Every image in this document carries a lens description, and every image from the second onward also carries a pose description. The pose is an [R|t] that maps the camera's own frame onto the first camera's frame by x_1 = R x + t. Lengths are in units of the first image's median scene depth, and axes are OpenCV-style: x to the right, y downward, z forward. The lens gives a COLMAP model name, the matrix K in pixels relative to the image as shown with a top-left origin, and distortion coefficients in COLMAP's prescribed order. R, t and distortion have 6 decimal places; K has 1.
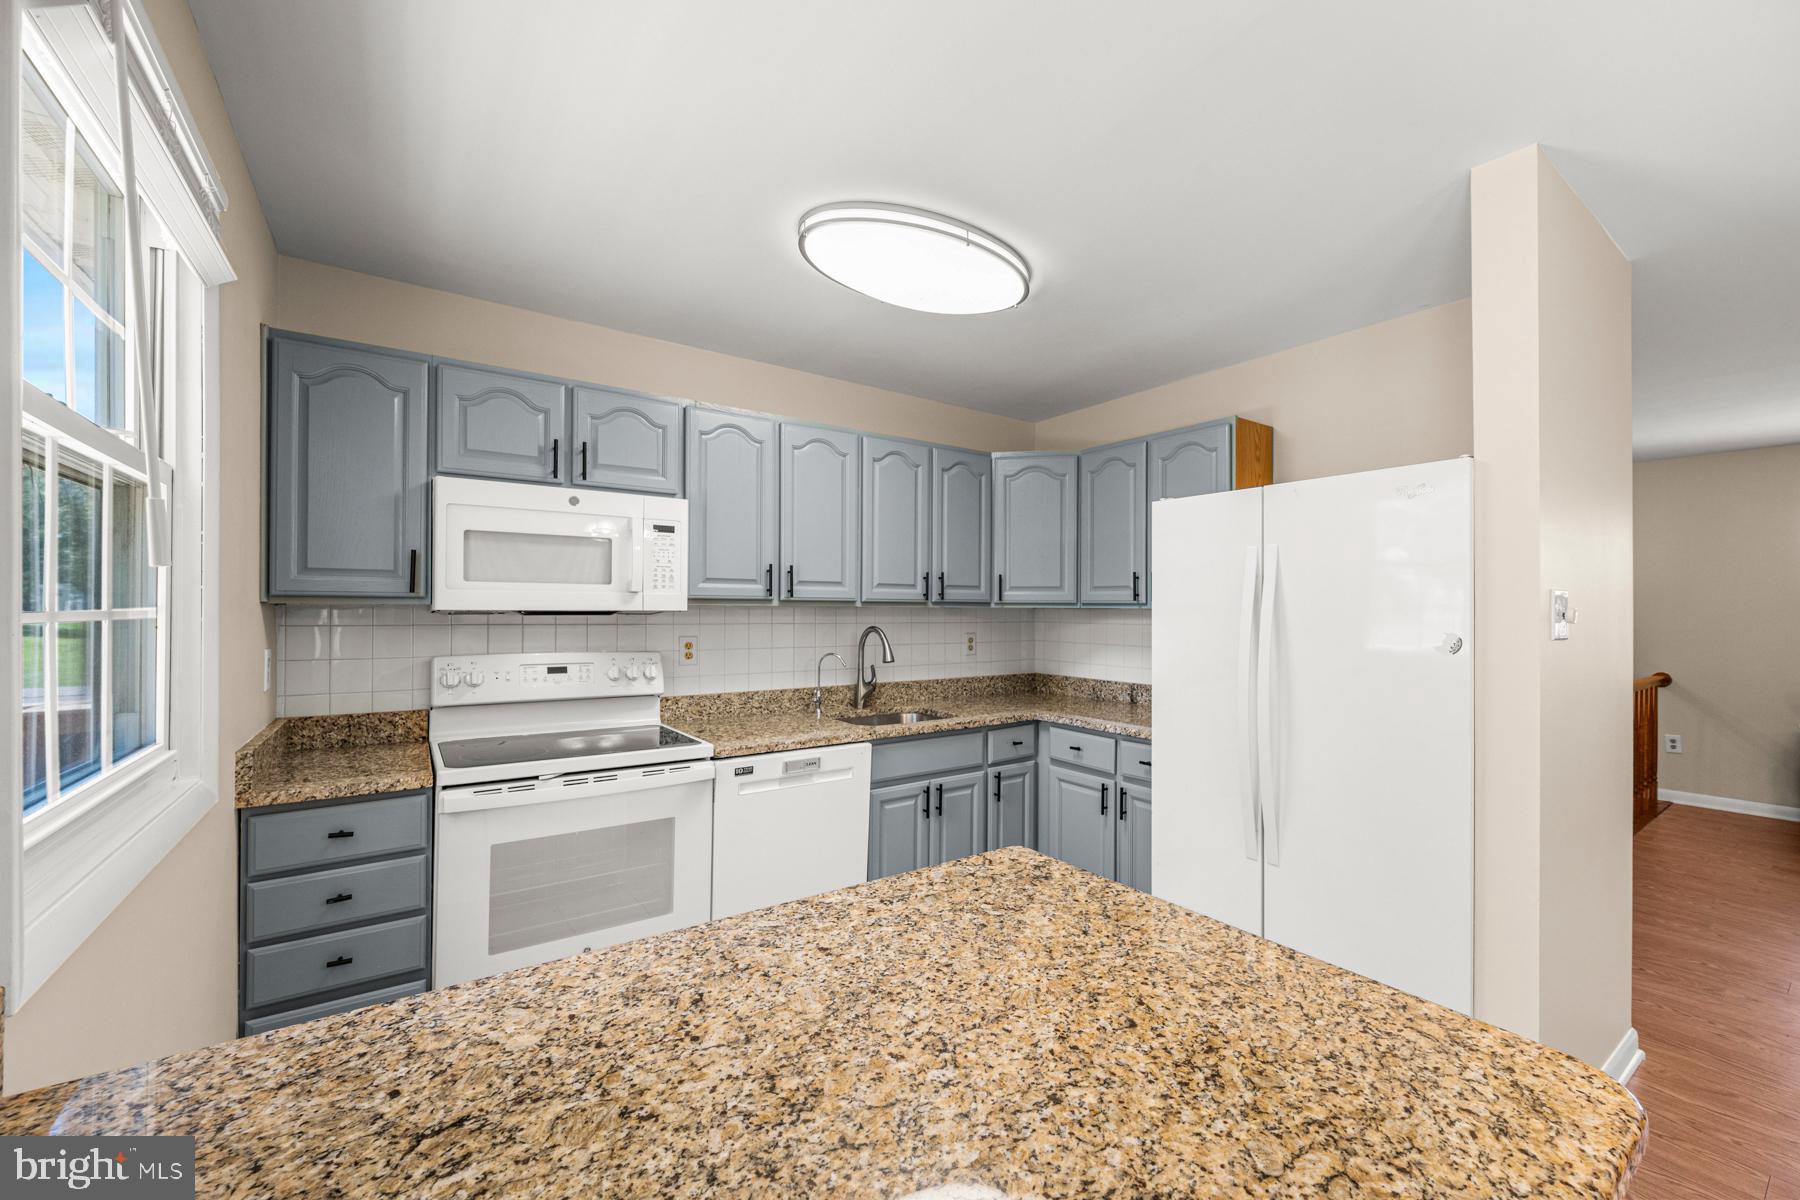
lens RADIAL K [[701.3, 0, 900.7], [0, 701.3, 604.8], [0, 0, 1]] dist [-0.002211, -0.000149]
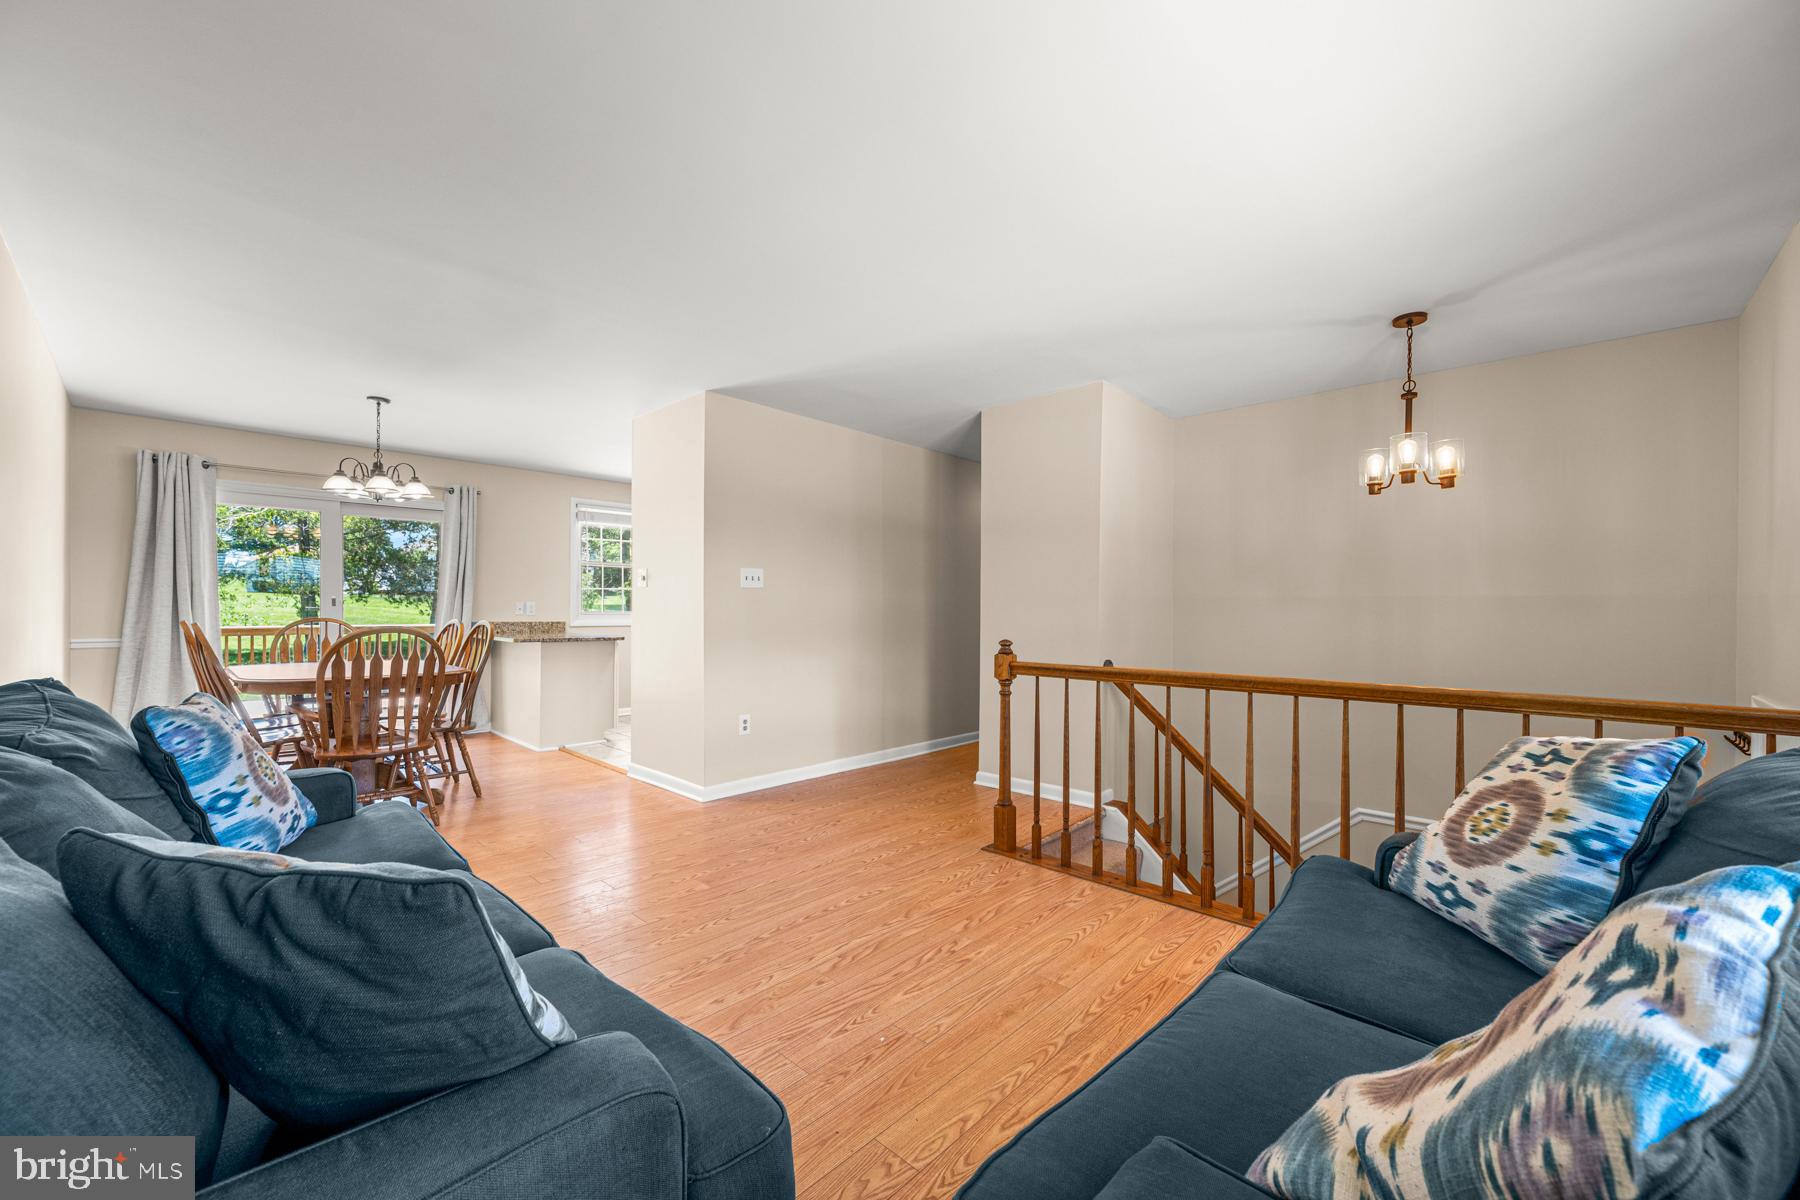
lens RADIAL K [[695.7, 0, 894.1], [0, 695.7, 611.0], [0, 0, 1]] dist [-0.002064, -0.000377]
pose [[0.192202, 0.002639, -0.981352, 2.821749], [0.002457, 0.999992, 0.003171, 0.101398], [0.981352, -0.003020, 0.192194, 1.080143]]
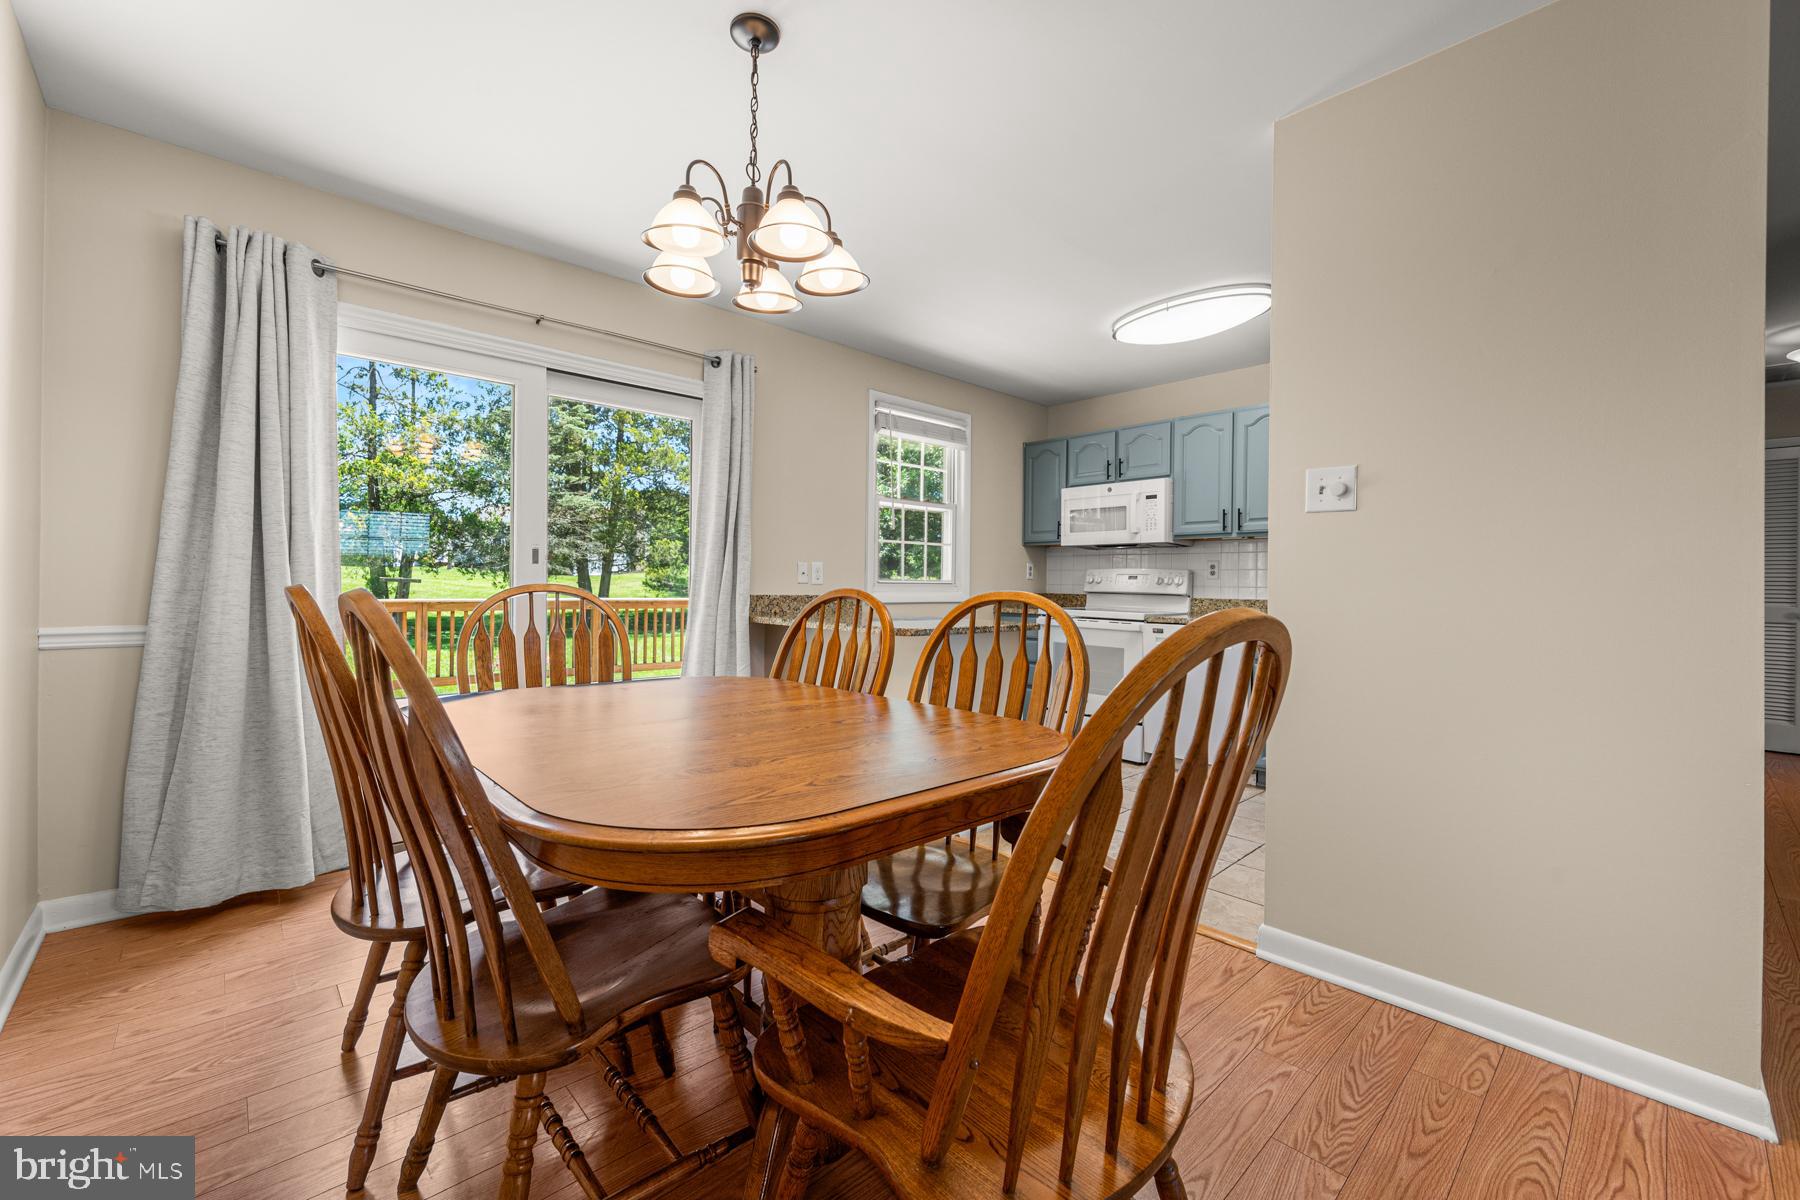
lens RADIAL K [[717.1, 0, 896.3], [0, 717.1, 583.8], [0, 0, 1]] dist [-0.001634, -0.000181]
pose [[0.135648, -0.001031, -0.990757, 1.478874], [-0.002413, 0.999996, -0.001371, 0.125503], [0.990754, 0.002577, 0.135645, 0.112873]]
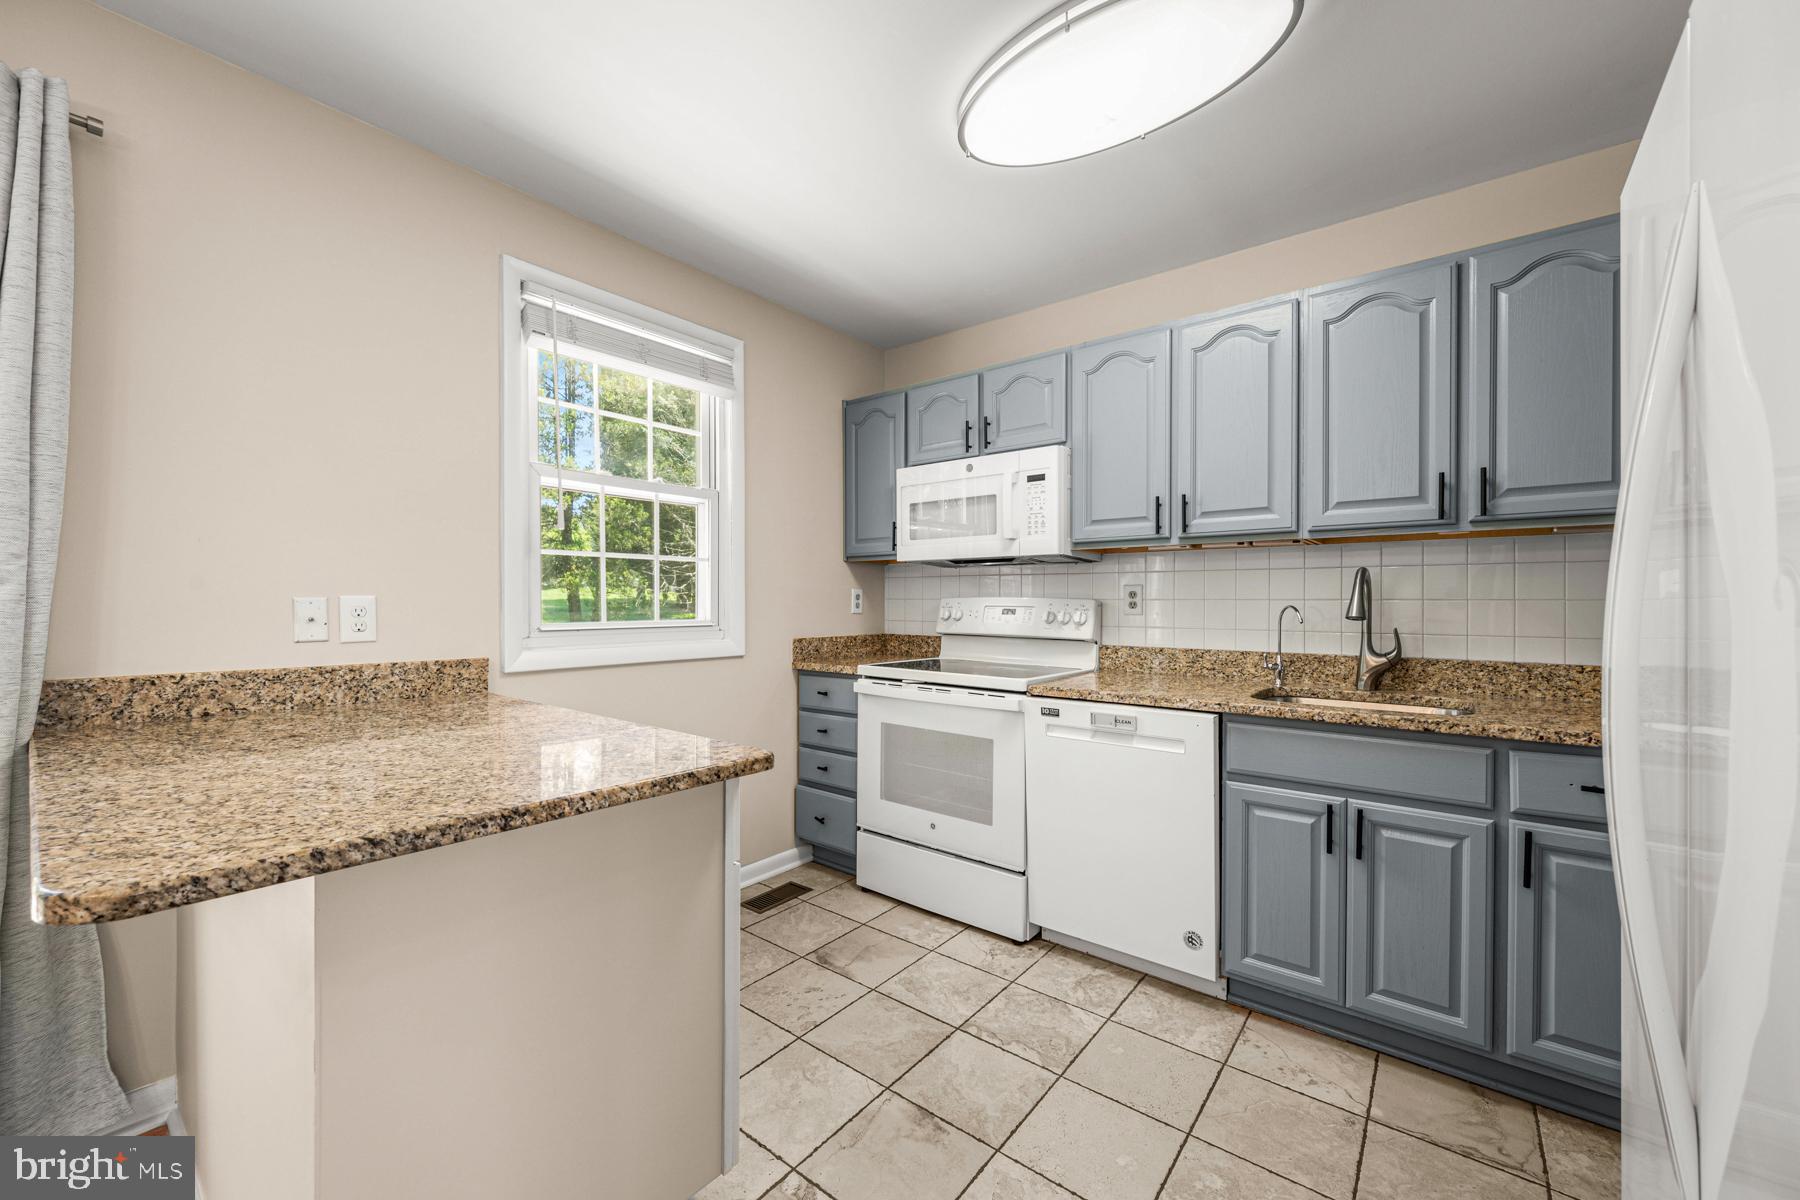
lens RADIAL K [[701.3, 0, 900.7], [0, 701.3, 604.8], [0, 0, 1]] dist [-0.002211, -0.000149]
pose [[0.282806, 0.000569, -0.959177, 0.664912], [0.008129, 0.999962, 0.002990, 0.084103], [0.959143, -0.008643, 0.282790, 0.532383]]
